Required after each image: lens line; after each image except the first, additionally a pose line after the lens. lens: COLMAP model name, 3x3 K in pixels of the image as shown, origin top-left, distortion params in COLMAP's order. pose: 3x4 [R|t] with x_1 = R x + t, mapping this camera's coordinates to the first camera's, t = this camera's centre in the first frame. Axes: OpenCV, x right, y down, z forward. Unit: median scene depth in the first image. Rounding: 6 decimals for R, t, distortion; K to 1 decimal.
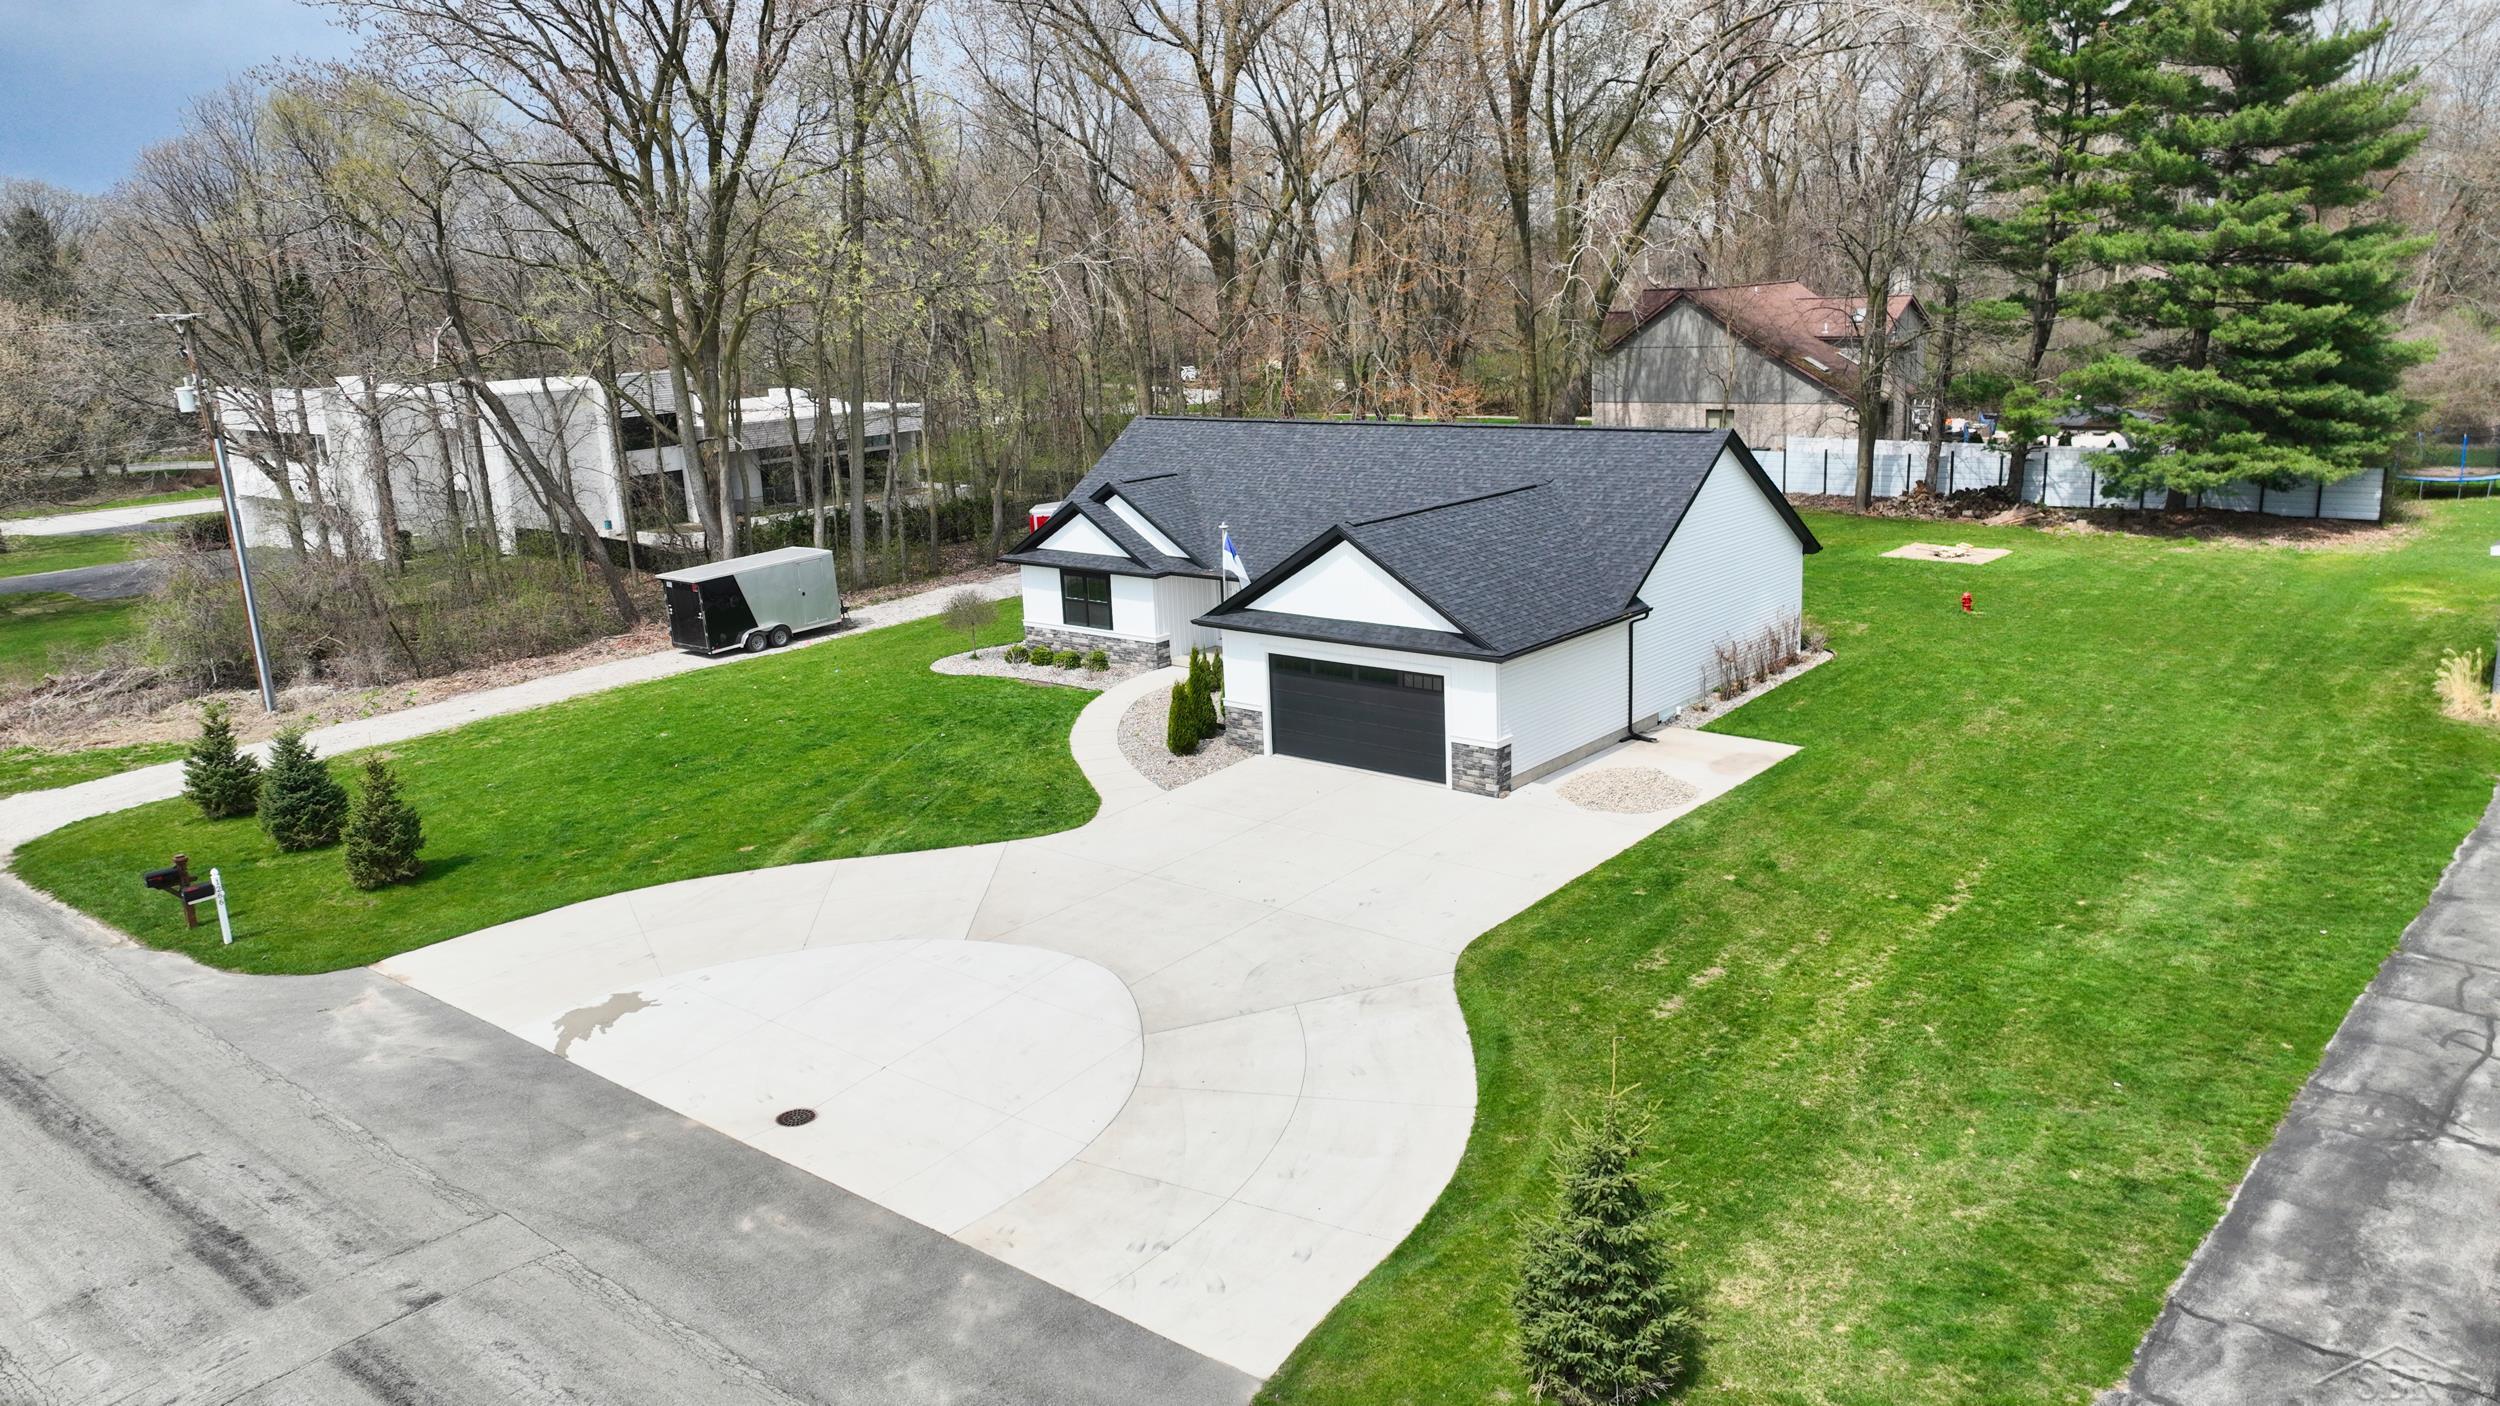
lens RADIAL K [[1761.9, 0, 1250.3], [0, 1761.9, 700.7], [0, 0, 1]] dist [0.000784, 0.013960]
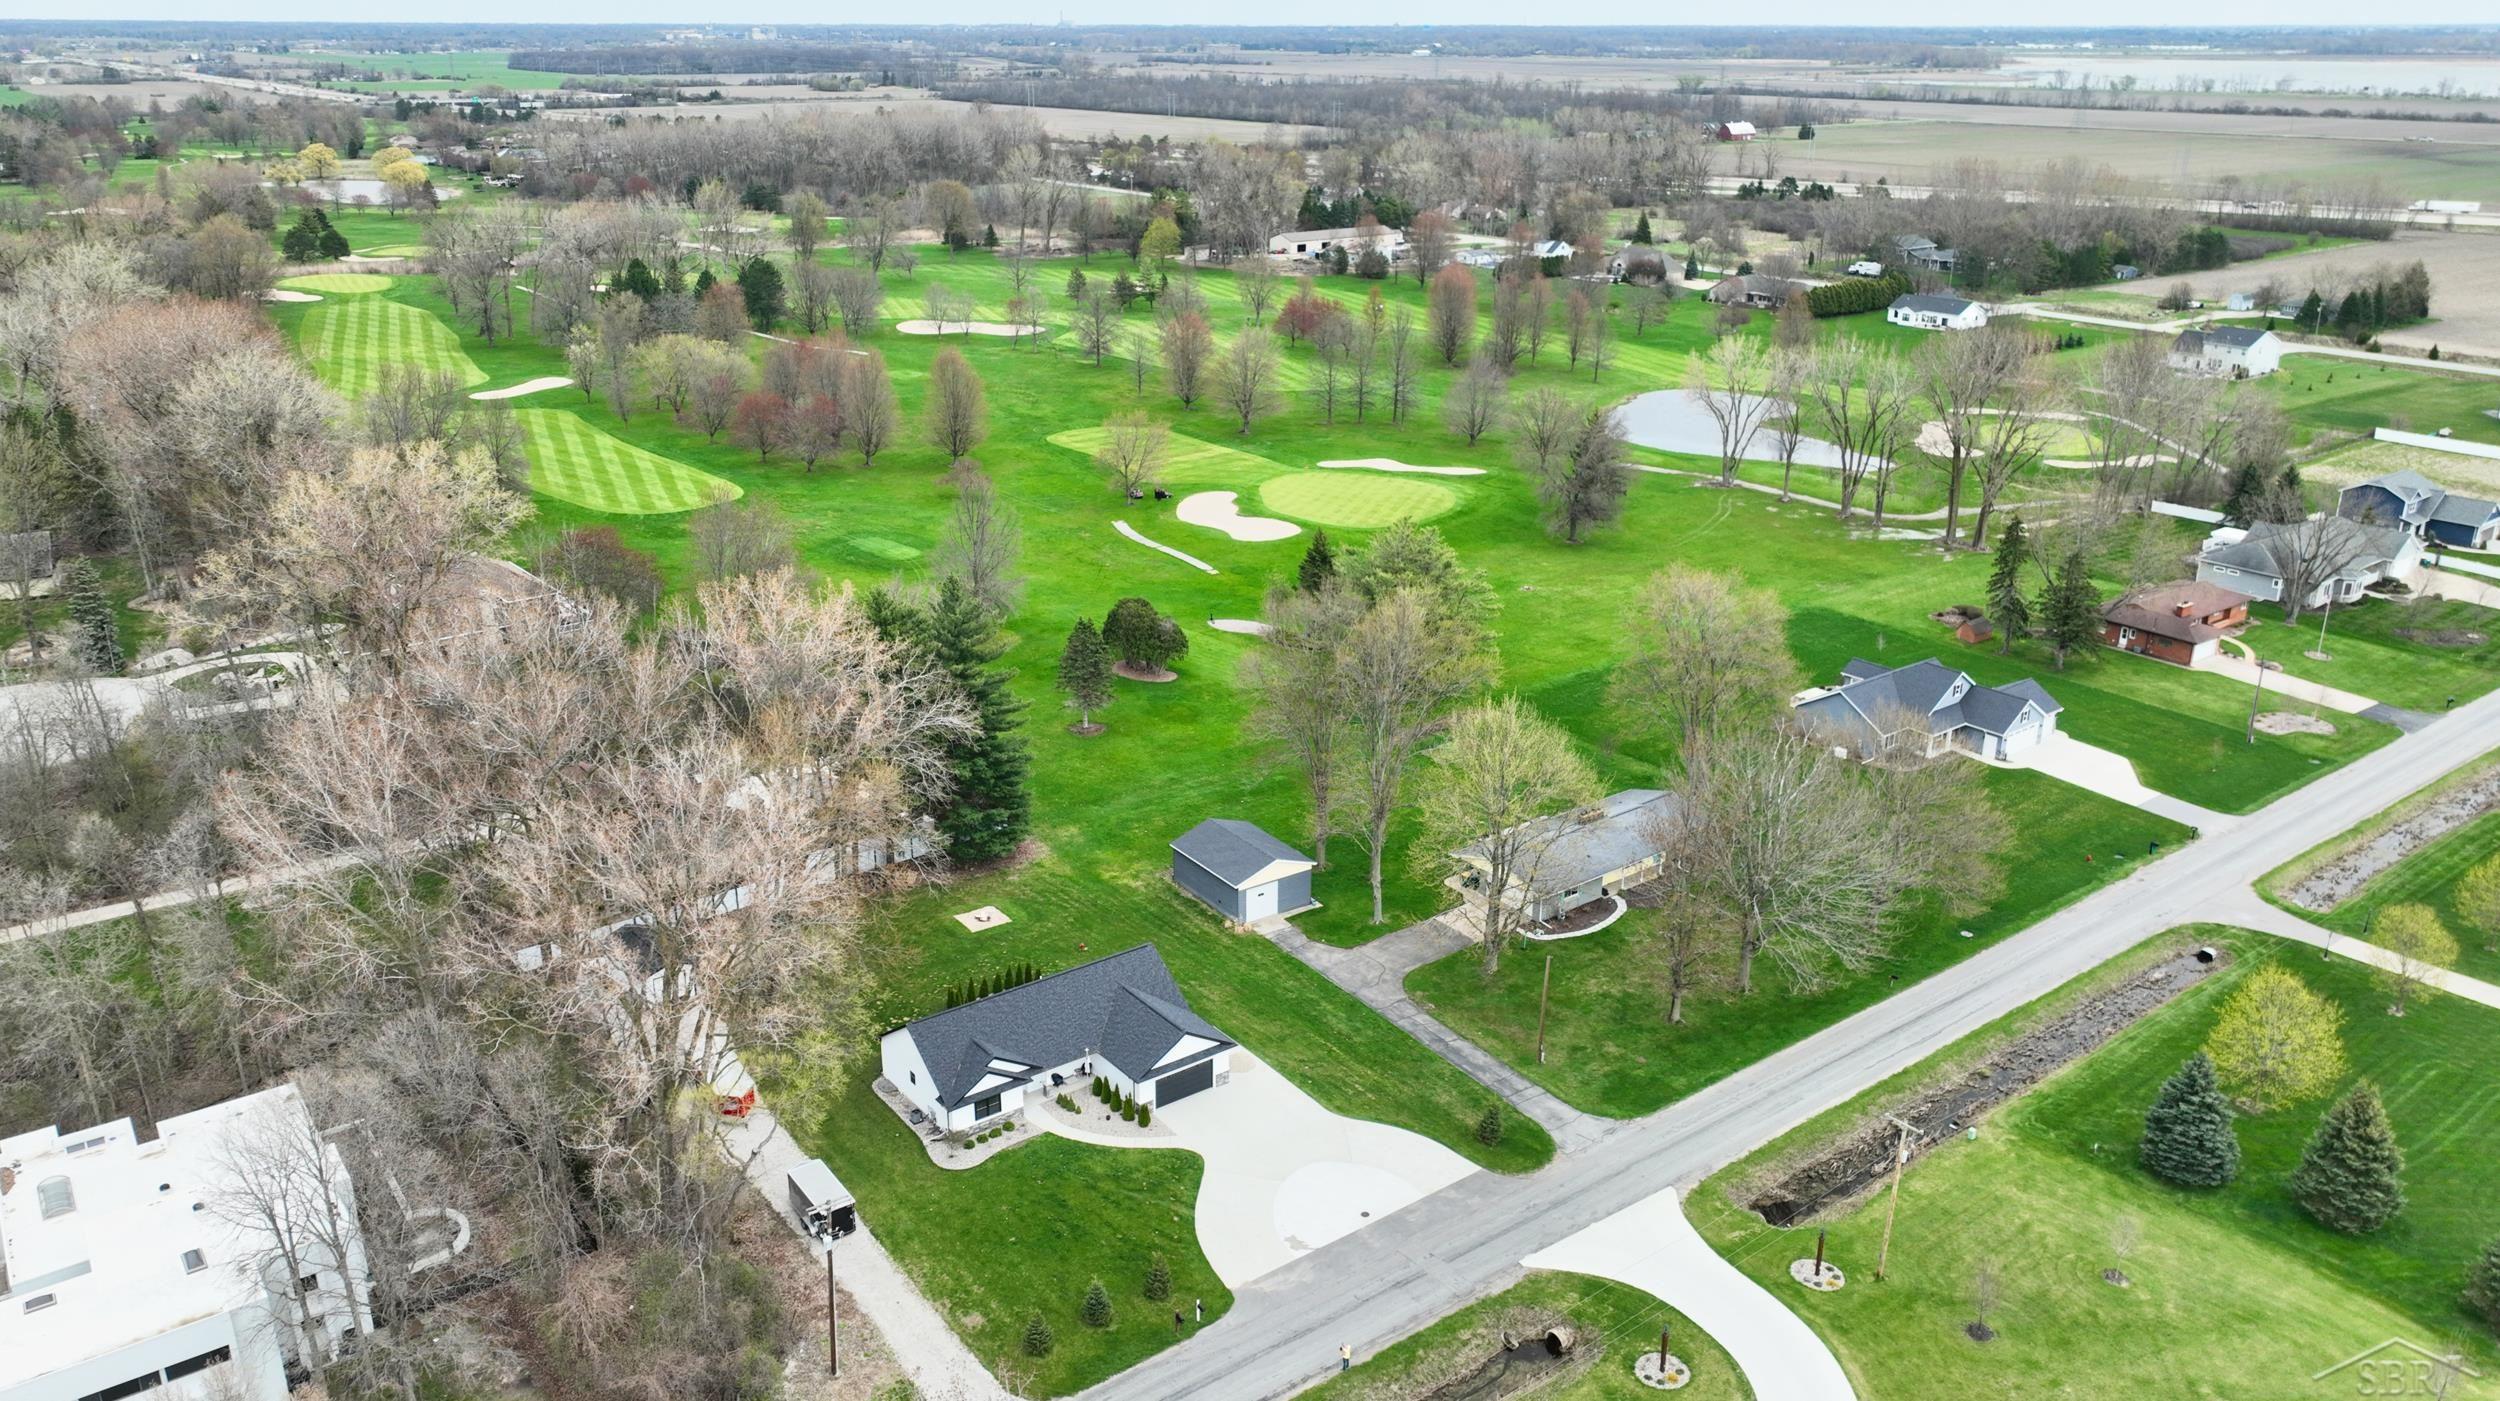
lens RADIAL K [[1841.9, 0, 1250.8], [0, 1841.9, 702.6], [0, 0, 1]] dist [0.001771, 0.011012]
pose [[0.229205, -0.296848, 0.927009, -2.896696], [0.216604, 0.944038, 0.248745, -1.496805], [-0.948972, 0.143781, 0.280676, -0.135151]]
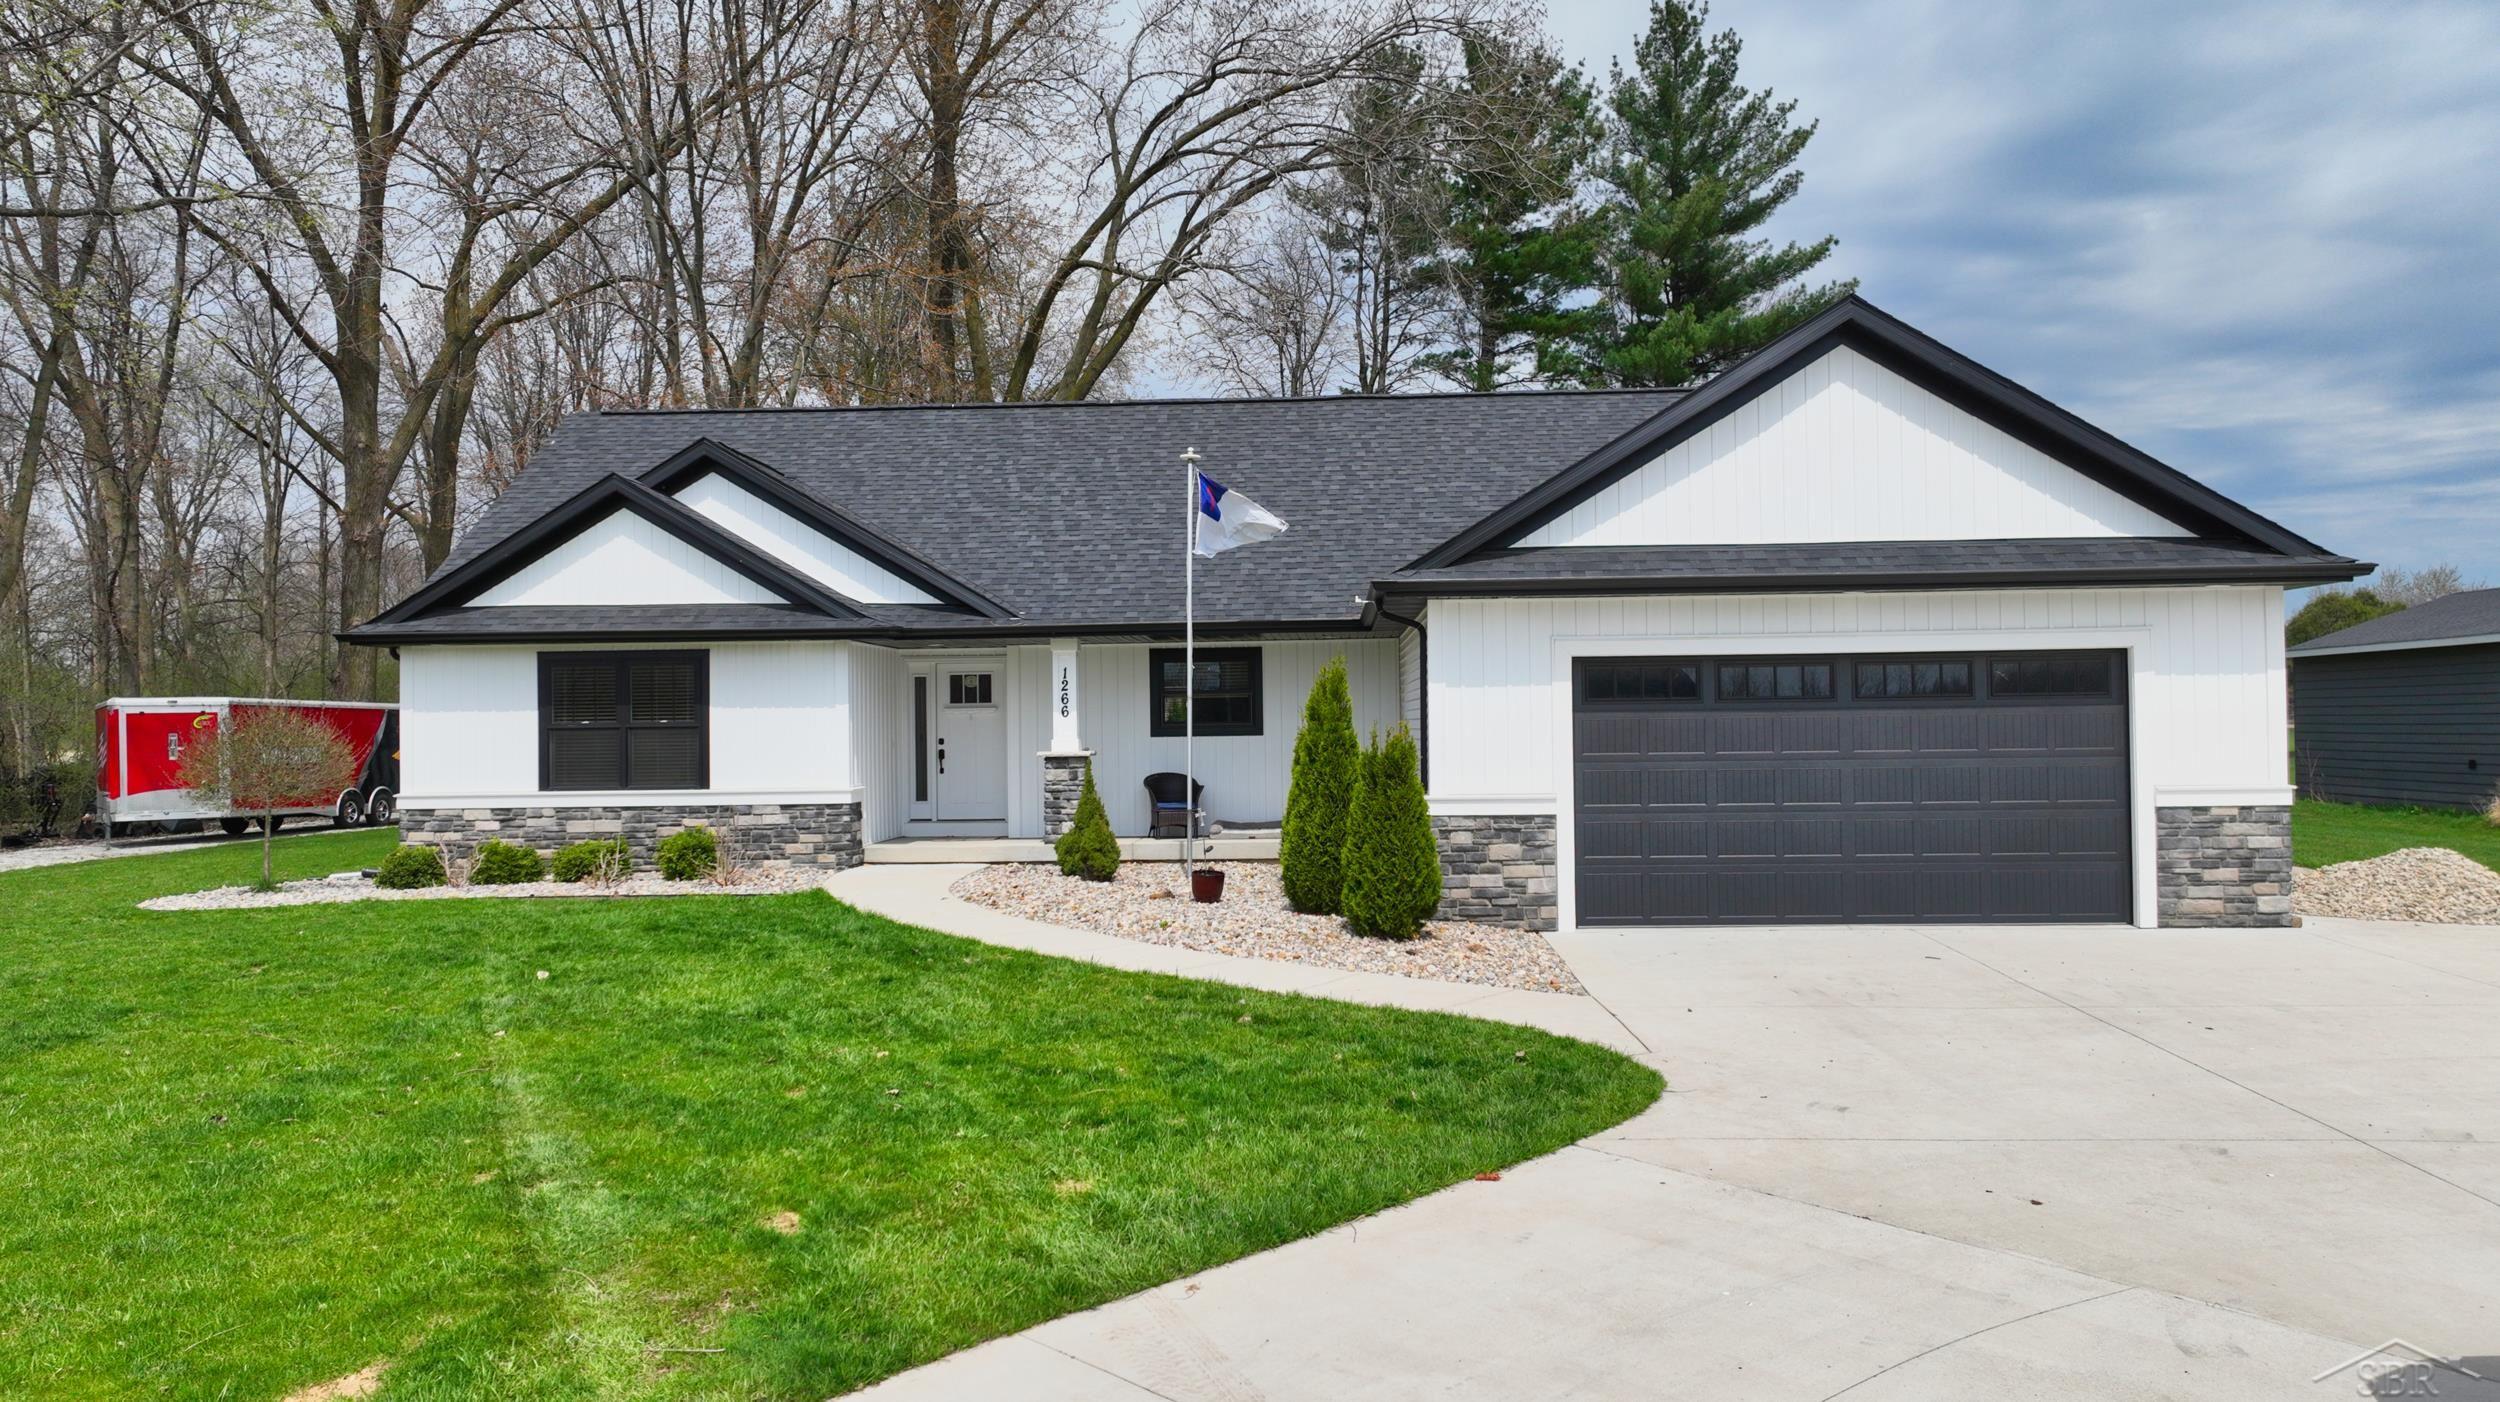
lens RADIAL K [[1806.6, 0, 1252.2], [0, 1806.6, 699.5], [0, 0, 1]] dist [0.002532, 0.002551]
pose [[0.791844, 0.043265, 0.609189, -0.317675], [0.122879, 0.965802, -0.228313, 0.070508], [-0.598234, 0.255645, 0.759448, 0.804394]]
